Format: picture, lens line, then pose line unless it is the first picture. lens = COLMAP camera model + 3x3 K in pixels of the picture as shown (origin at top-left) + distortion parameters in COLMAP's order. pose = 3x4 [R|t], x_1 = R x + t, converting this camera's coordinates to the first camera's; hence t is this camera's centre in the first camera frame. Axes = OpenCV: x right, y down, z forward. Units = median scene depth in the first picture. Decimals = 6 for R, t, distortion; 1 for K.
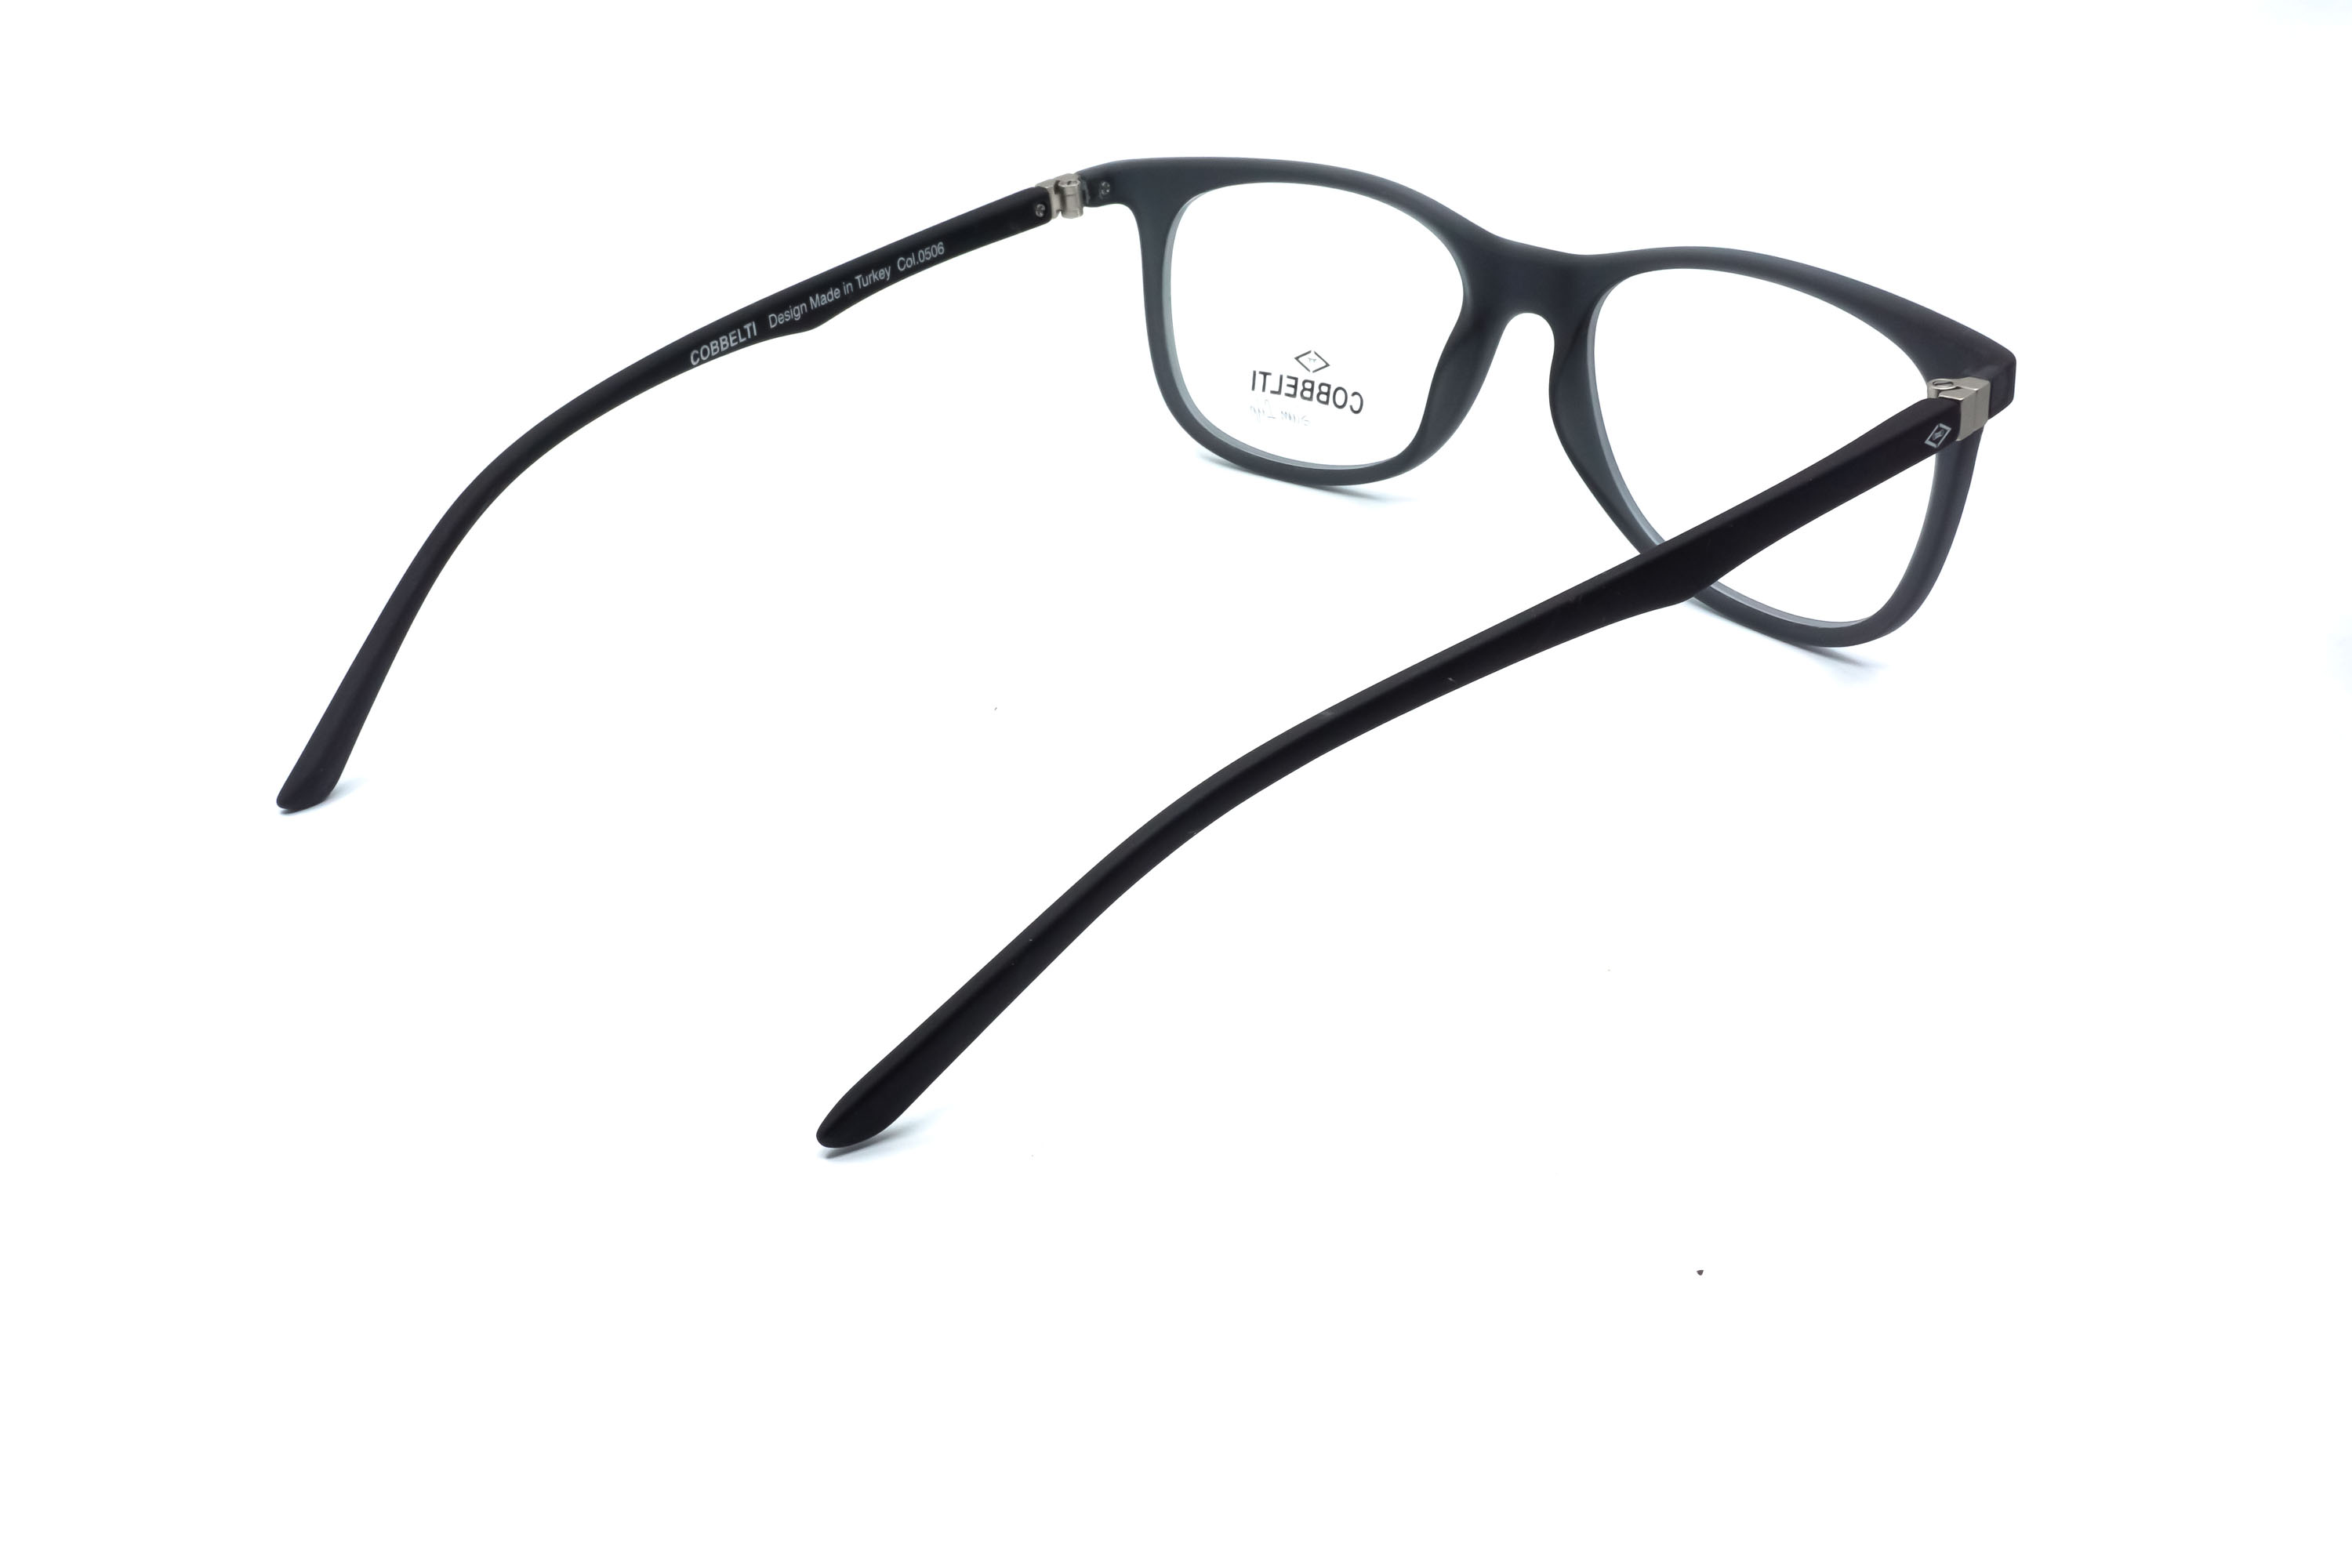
lens RADIAL K [[2561.5, 0, 1174.8], [0, 2561.5, 798.3], [0, 0, 1]] dist [0.020115, 0.000000]
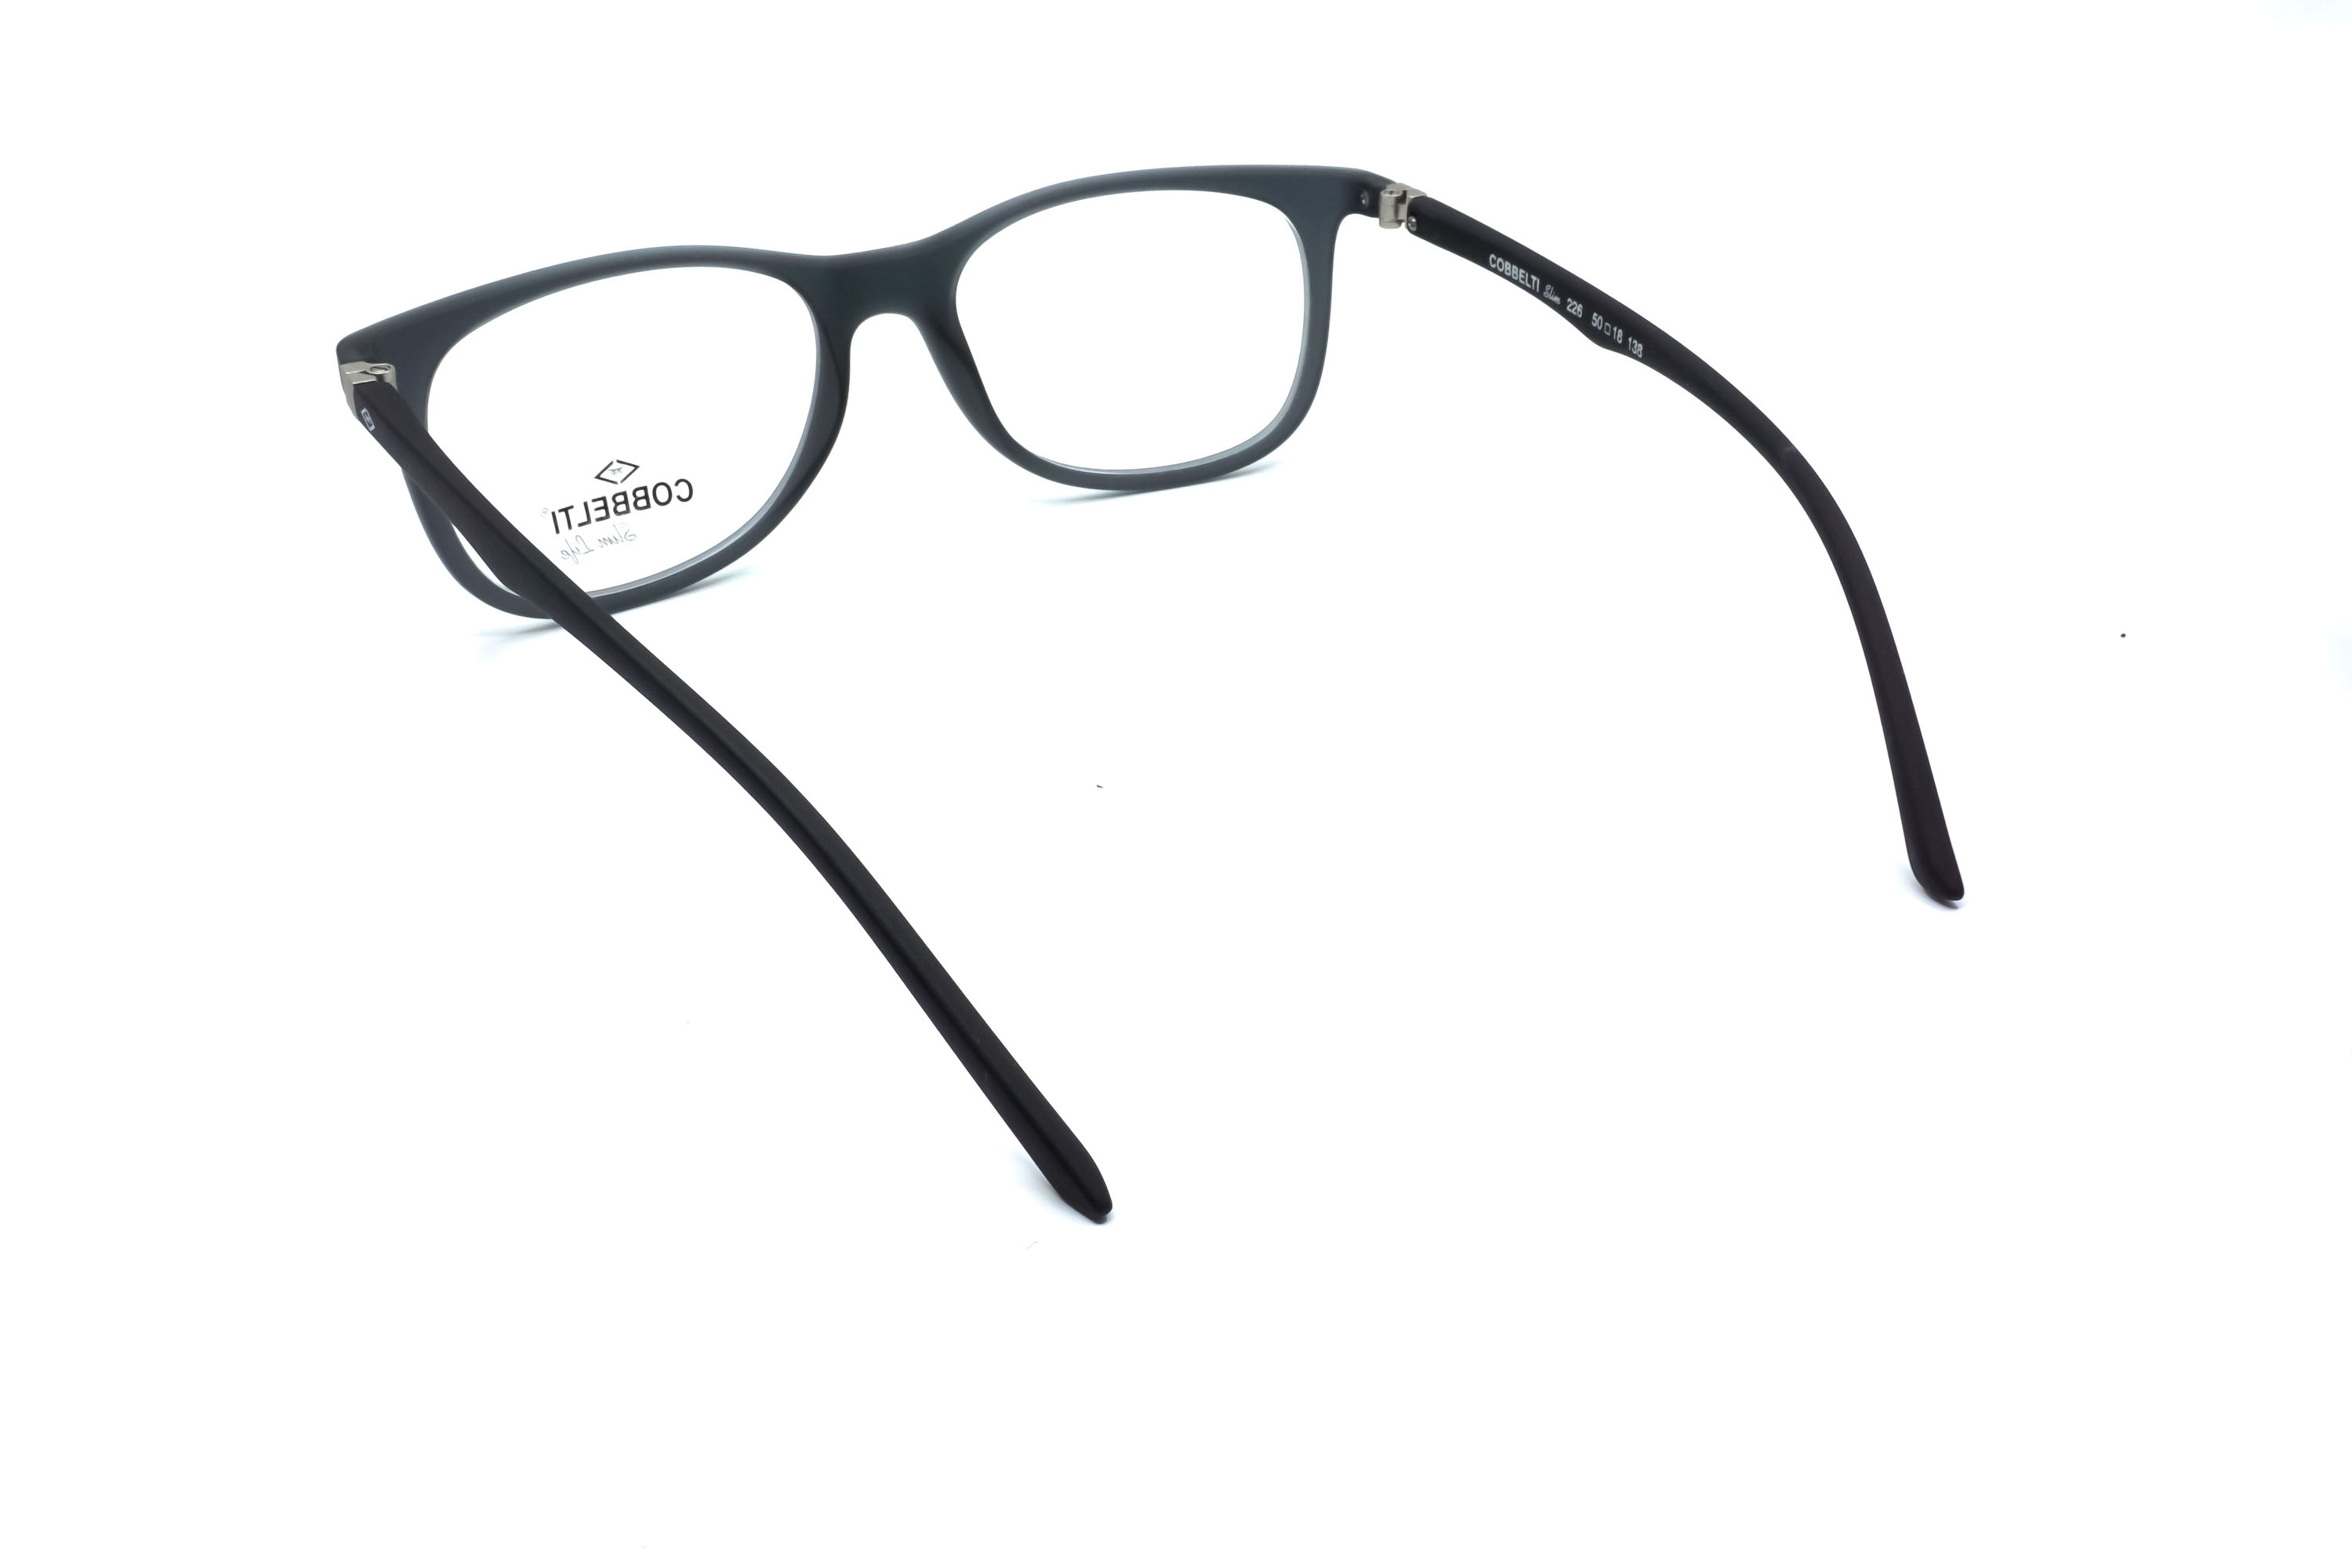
lens RADIAL K [[2561.5, 0, 1172.7], [0, 2561.5, 788.5], [0, 0, 1]] dist [0.020115, 0.000000]
pose [[0.248236, -0.412075, 0.876683, -0.779579], [0.461517, 0.846006, 0.266975, -0.239069], [-0.851693, 0.338331, 0.400189, 0.532342]]
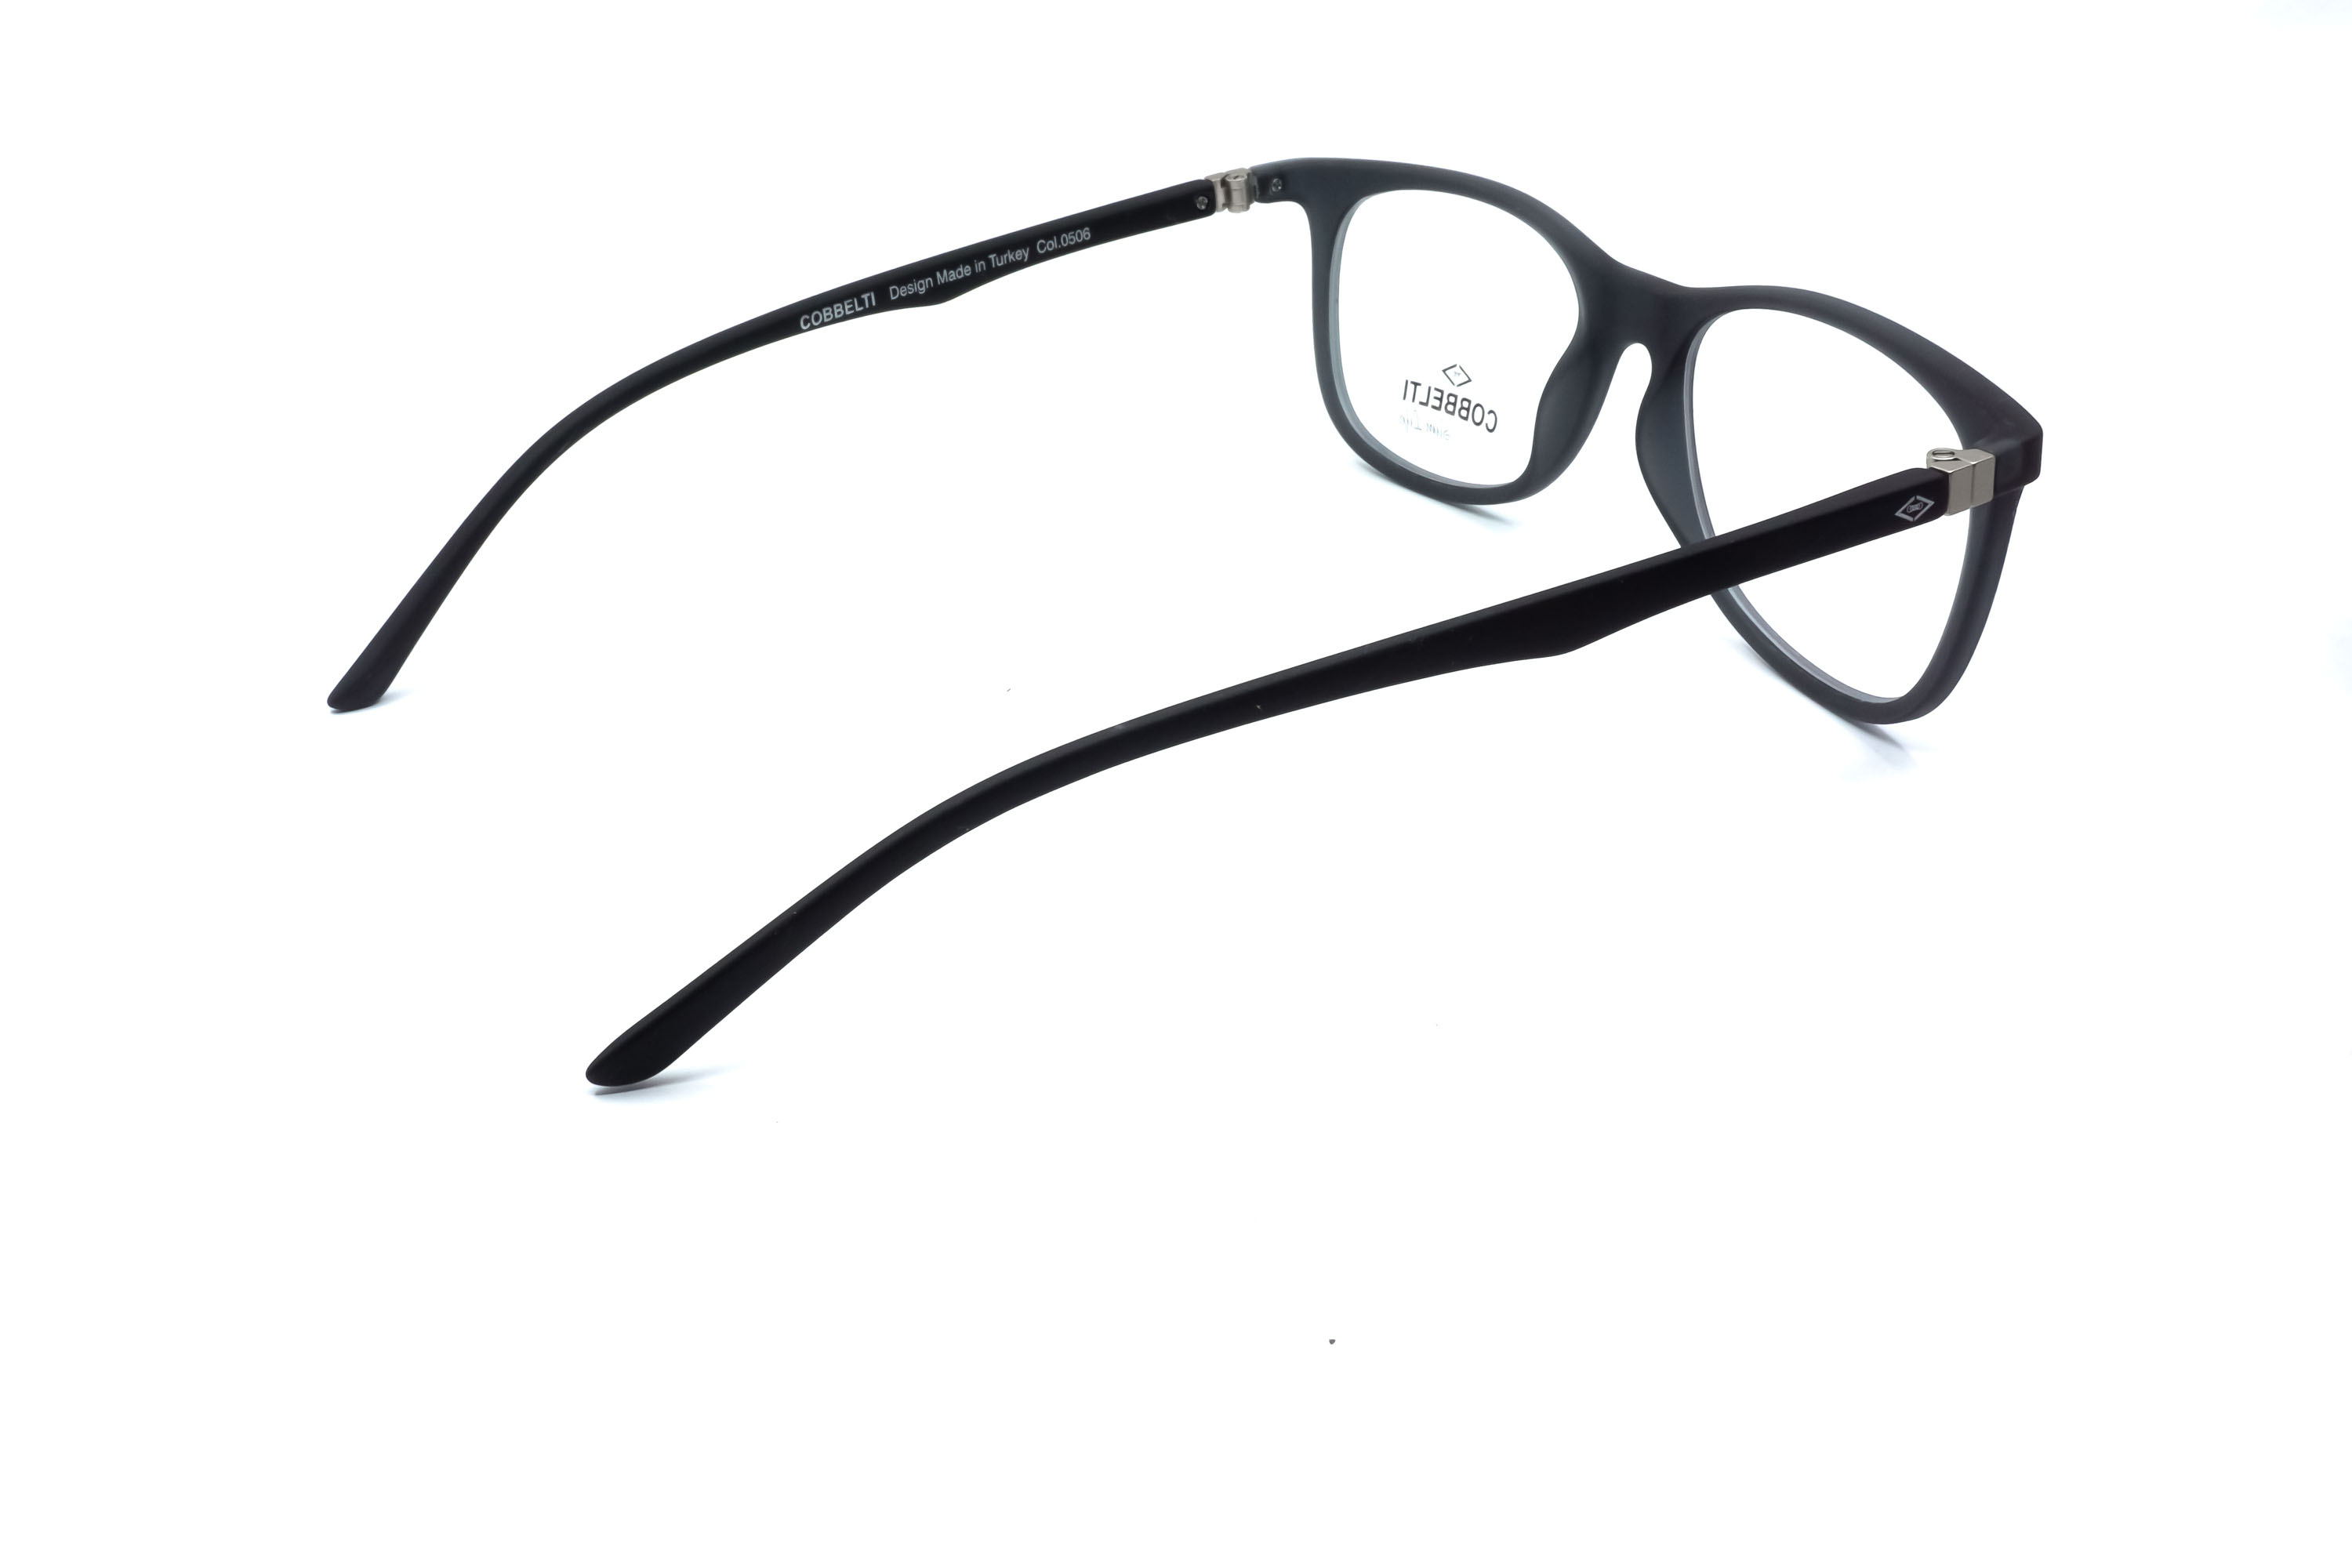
lens RADIAL K [[2561.5, 0, 1179.6], [0, 2561.5, 787.6], [0, 0, 1]] dist [0.020115, 0.000000]
pose [[0.965595, 0.119299, -0.231071, 0.206576], [-0.118479, 0.992803, 0.017472, -0.019569], [0.231492, 0.010506, 0.972780, 0.025564]]
